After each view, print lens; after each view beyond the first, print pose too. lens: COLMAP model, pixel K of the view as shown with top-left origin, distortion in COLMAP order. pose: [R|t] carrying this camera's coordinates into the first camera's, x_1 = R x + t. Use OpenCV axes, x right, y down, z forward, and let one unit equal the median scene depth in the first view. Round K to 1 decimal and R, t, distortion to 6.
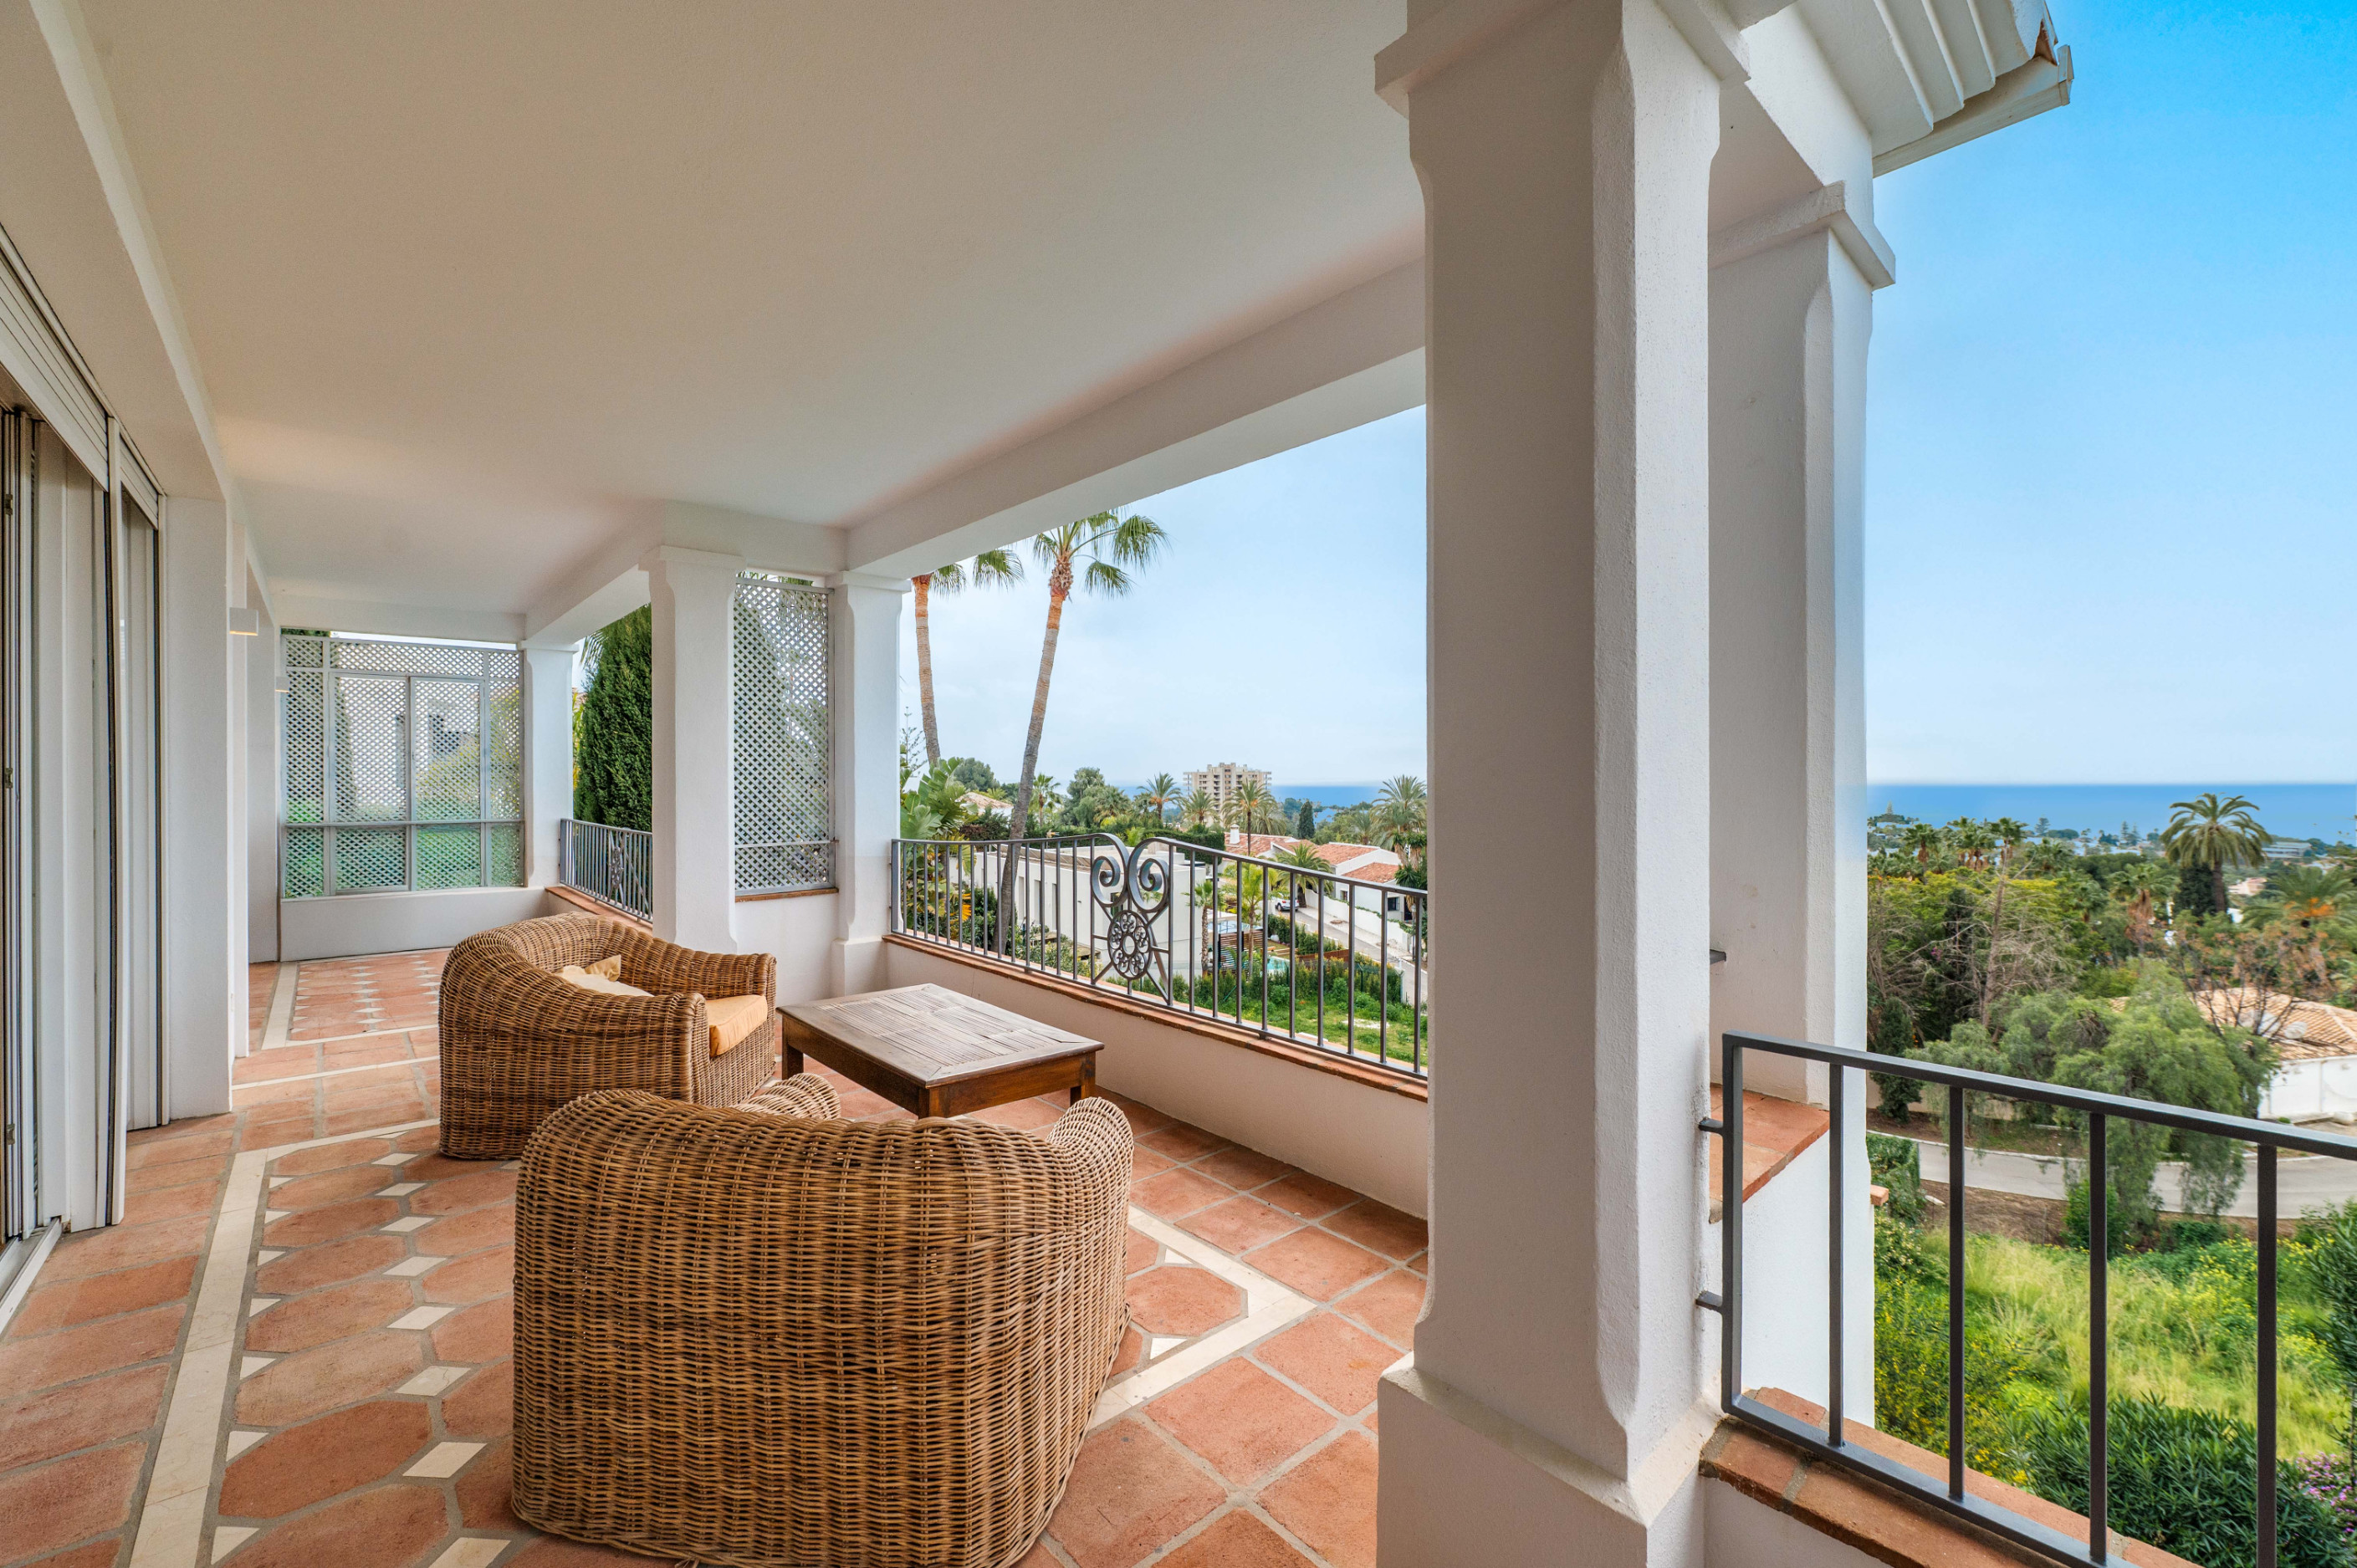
lens RADIAL K [[945.2, 0, 1173.4], [0, 945.2, 783.1], [0, 0, 1]] dist [-0.000407, 0.000012]
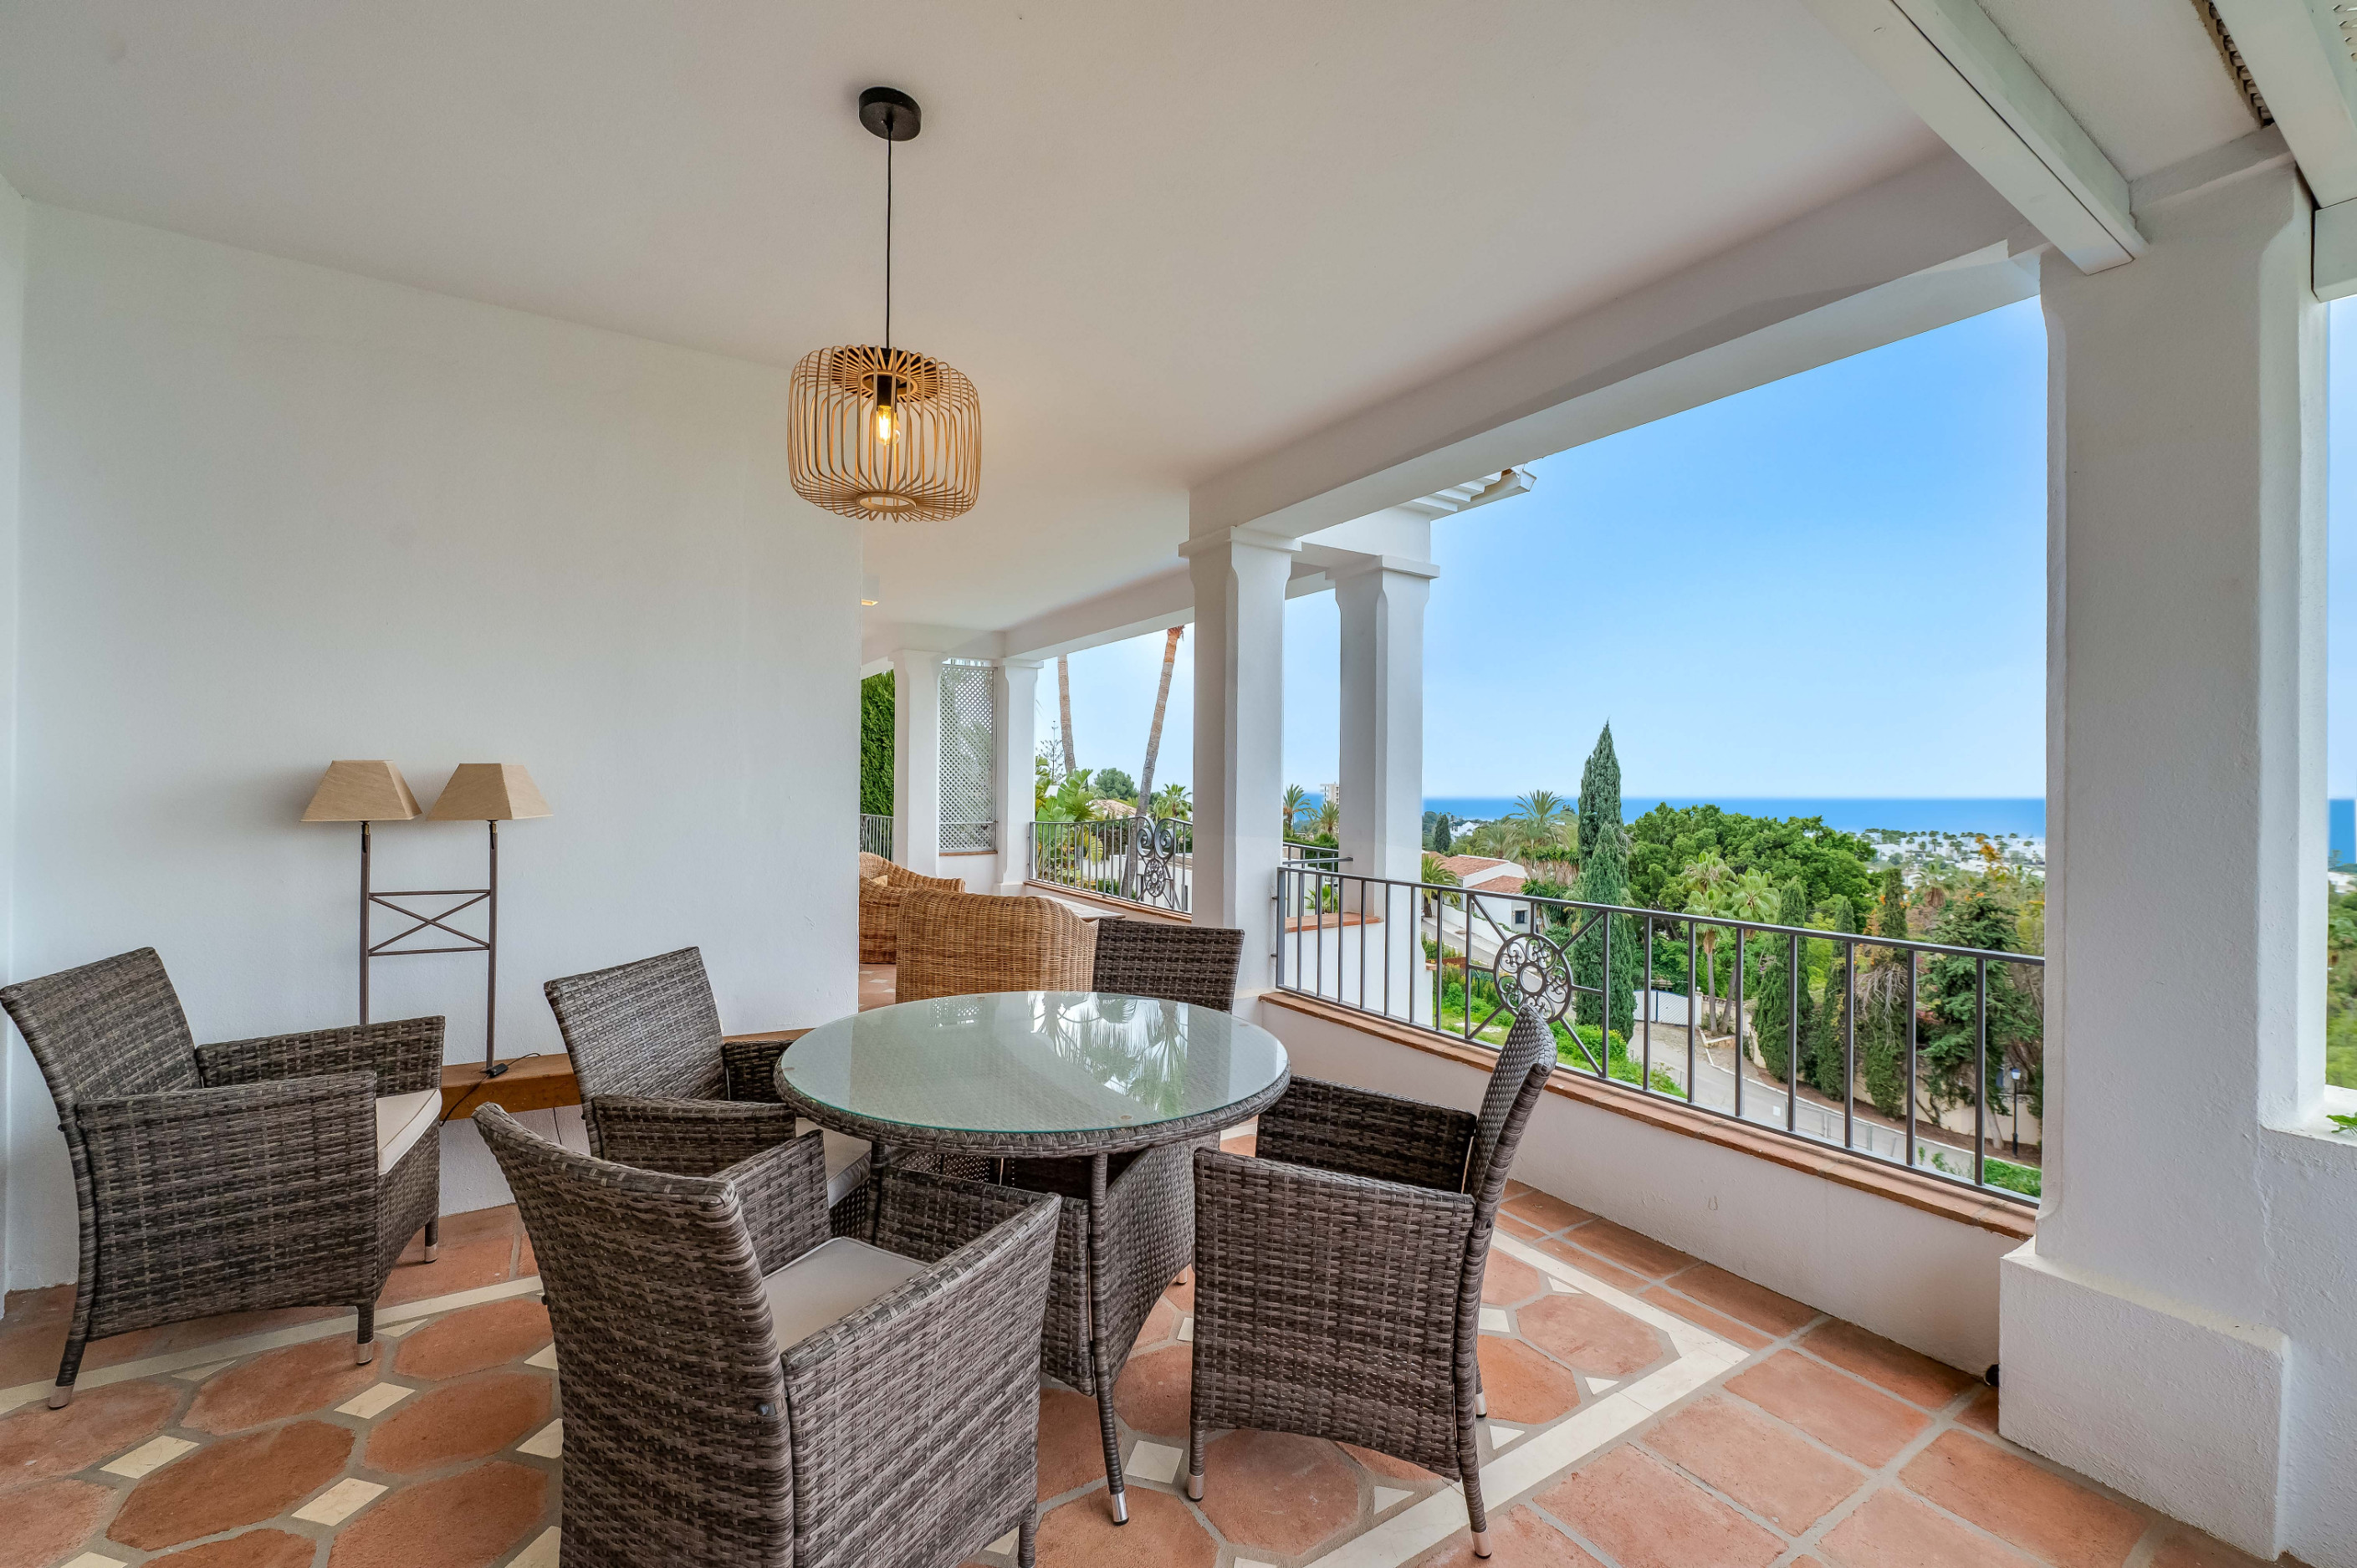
lens RADIAL K [[985.6, 0, 1188.1], [0, 985.6, 786.8], [0, 0, 1]] dist [-0.002154, -0.000346]
pose [[0.989668, 0.011140, -0.142944, 0.090900], [-0.012275, 0.999900, -0.007066, 0.003700], [0.142851, 0.008748, 0.989706, -0.272222]]
